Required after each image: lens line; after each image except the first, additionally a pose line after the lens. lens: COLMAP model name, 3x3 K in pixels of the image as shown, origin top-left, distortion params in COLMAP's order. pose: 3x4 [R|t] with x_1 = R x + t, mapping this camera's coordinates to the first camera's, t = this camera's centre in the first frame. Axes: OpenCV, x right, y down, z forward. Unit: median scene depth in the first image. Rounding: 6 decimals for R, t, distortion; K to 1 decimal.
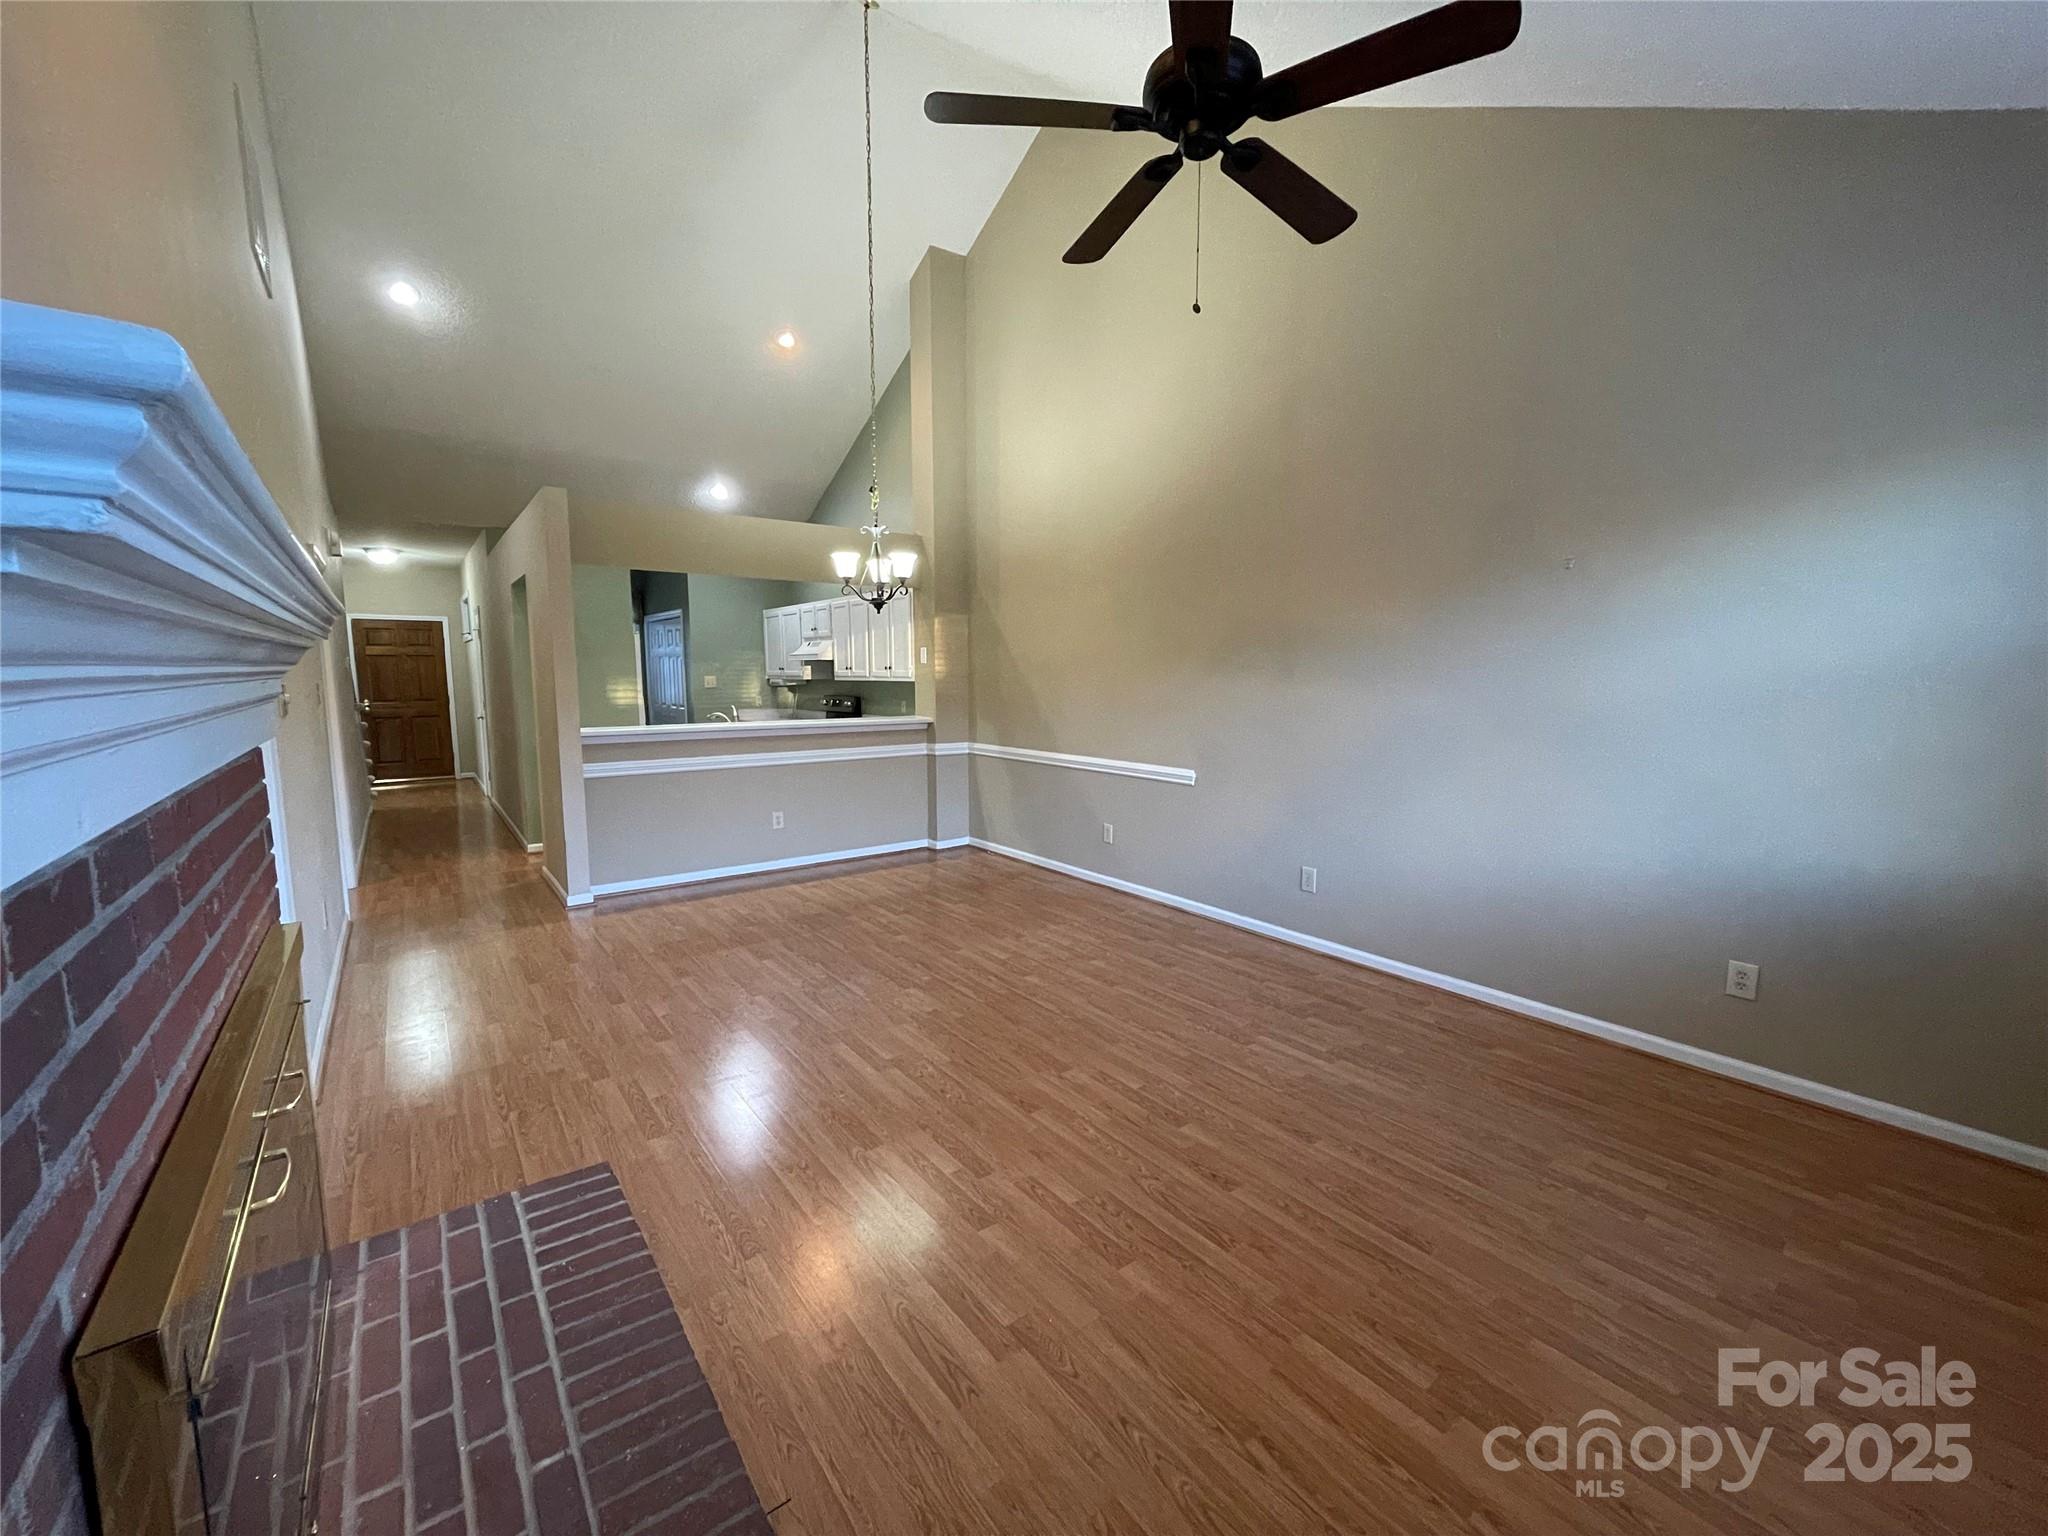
lens RADIAL K [[820.8, 0, 1028.4], [0, 820.8, 763.3], [0, 0, 1]] dist [0.003523, -0.001572]
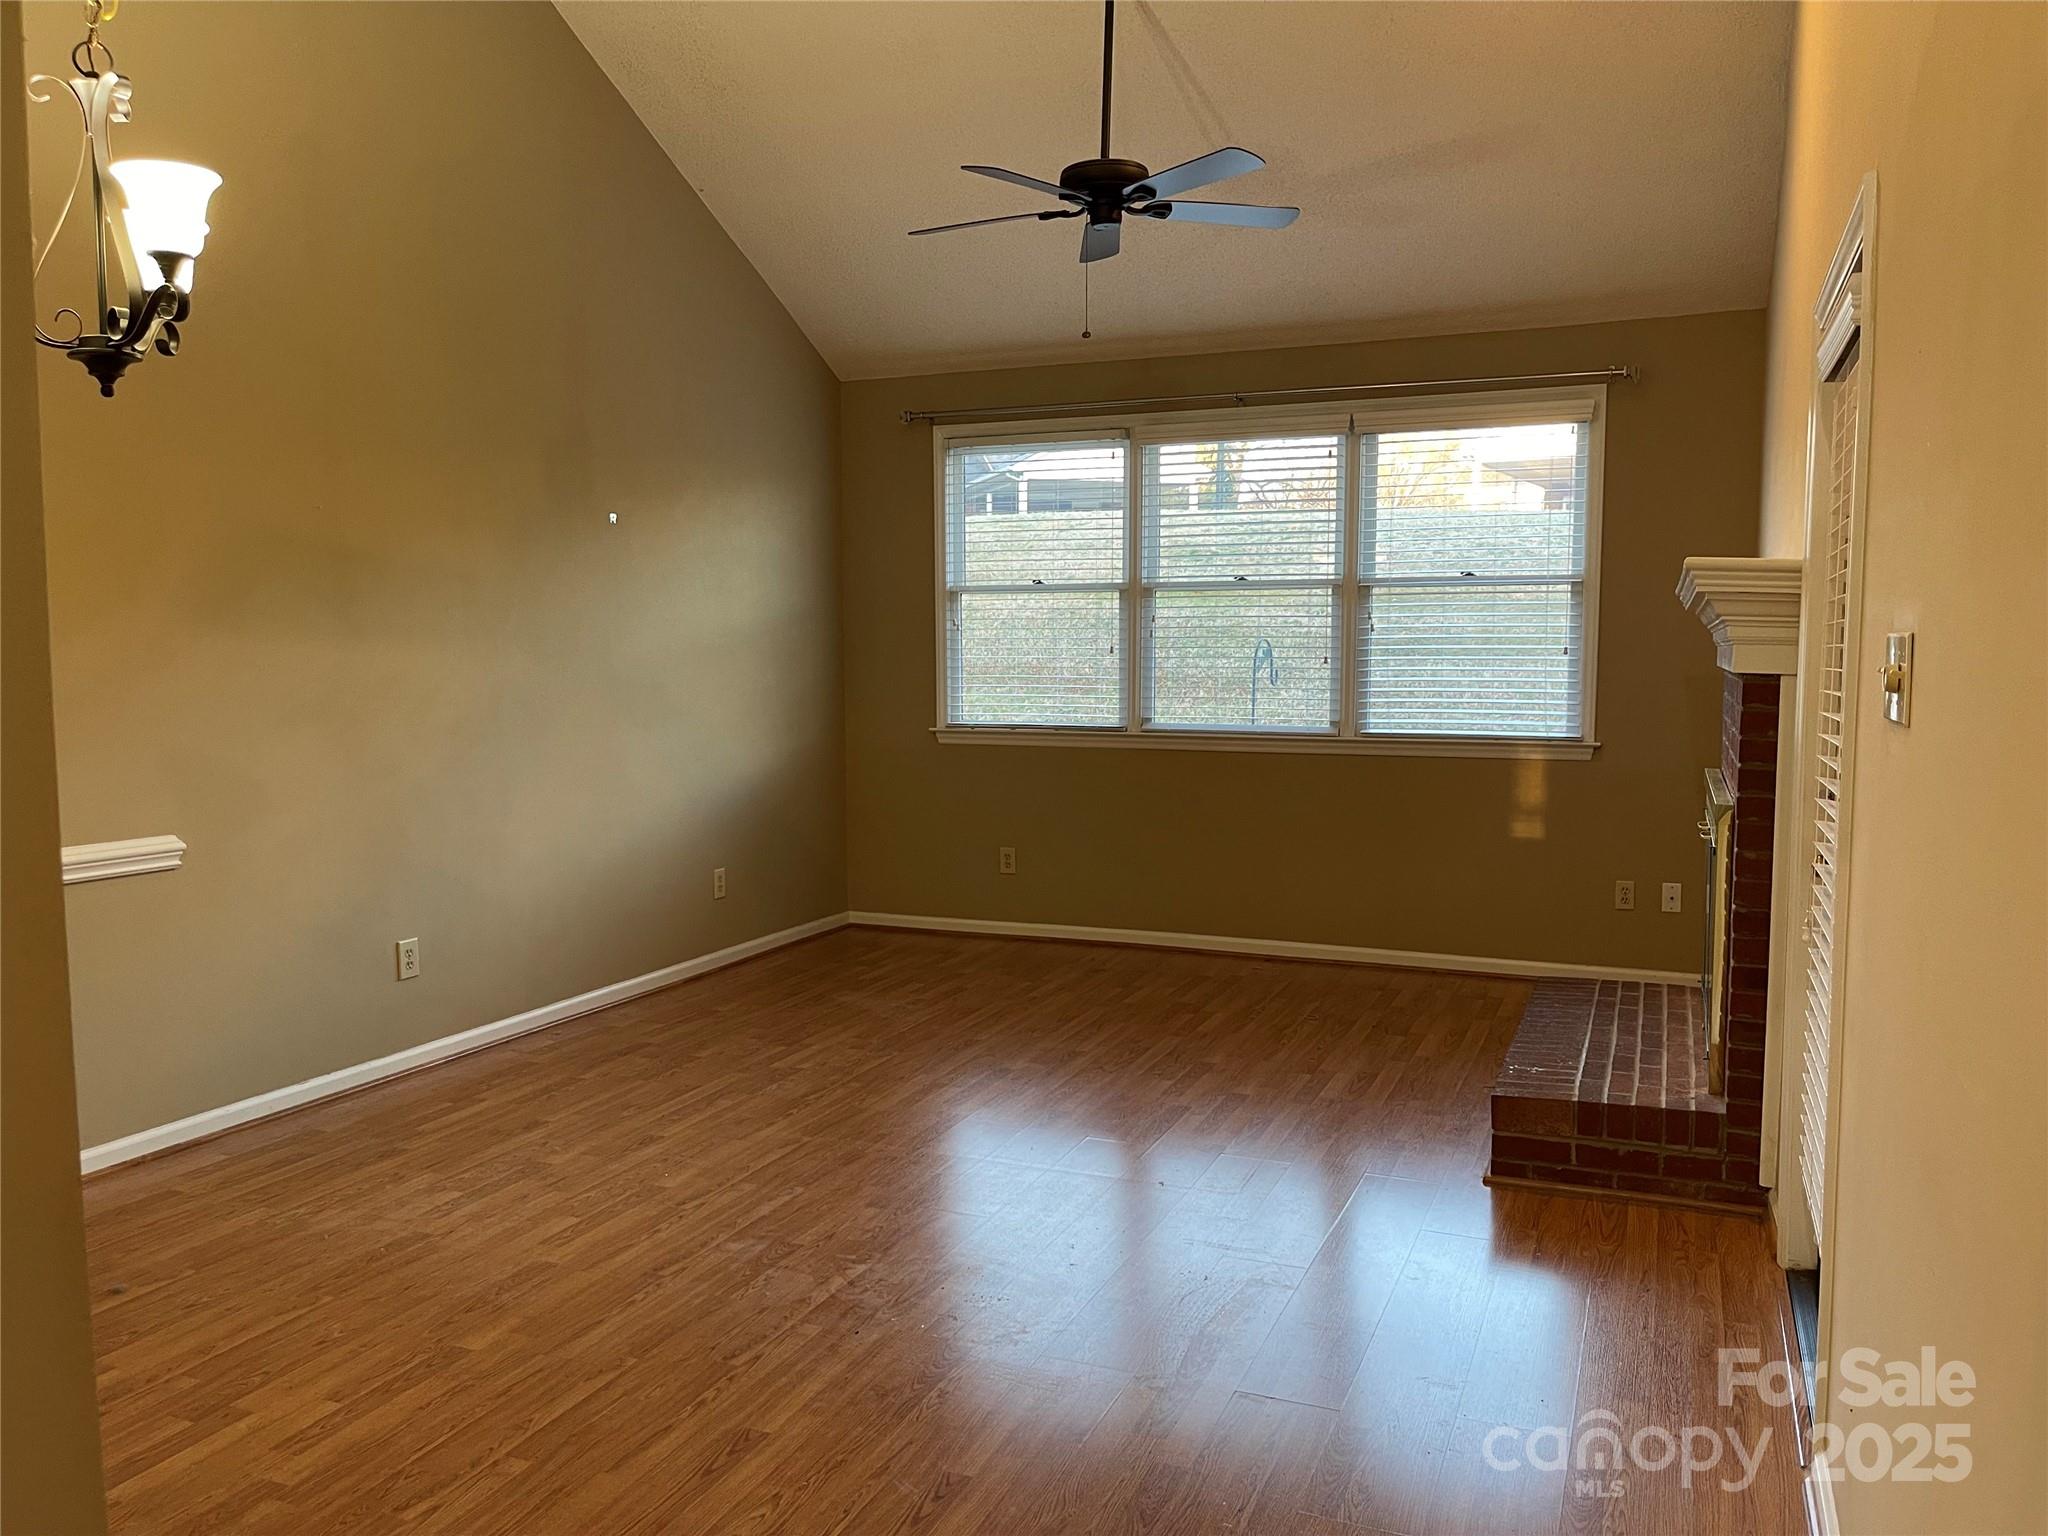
lens RADIAL K [[1544.0, 0, 1033.8], [0, 1544.0, 775.0], [0, 0, 1]] dist [0.057990, -0.063662]
pose [[-0.501454, -0.073315, 0.862073, -0.965264], [0.094456, 0.985808, 0.138782, -0.122269], [-0.860013, 0.151021, -0.487412, 1.226286]]
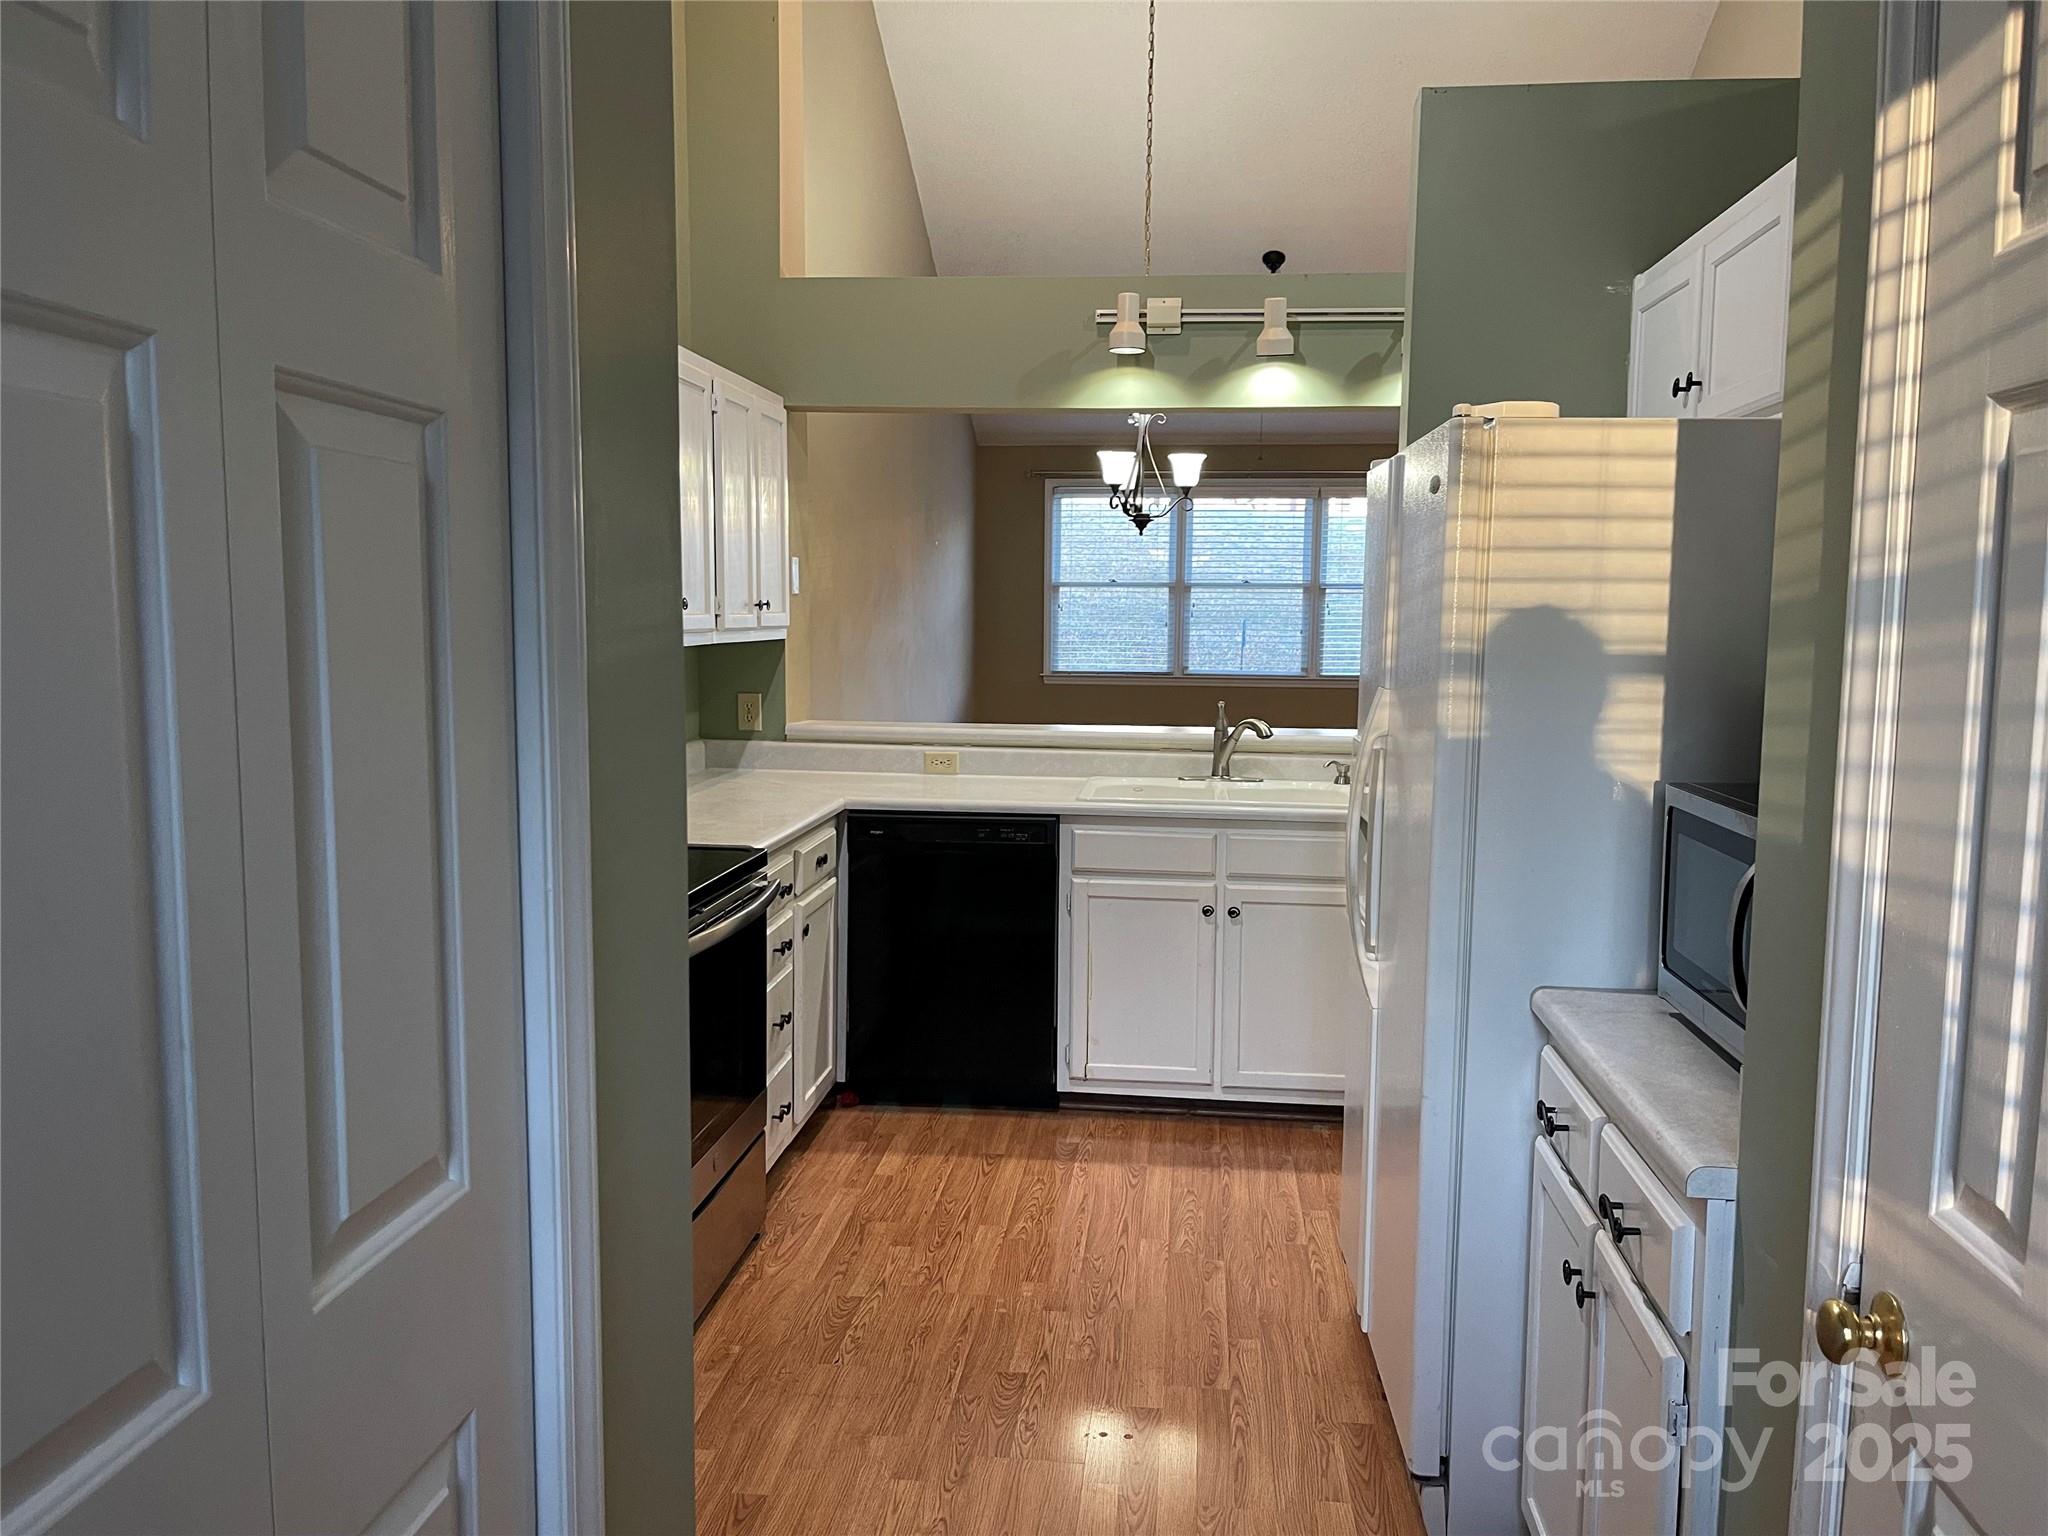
lens RADIAL K [[1544.0, 0, 1024.4], [0, 1544.0, 765.0], [0, 0, 1]] dist [0.057990, -0.063662]
pose [[-0.721773, -0.076103, 0.687933, -1.228942], [0.064093, 0.982317, 0.175914, -0.254119], [-0.689156, 0.171062, -0.704132, 2.341721]]
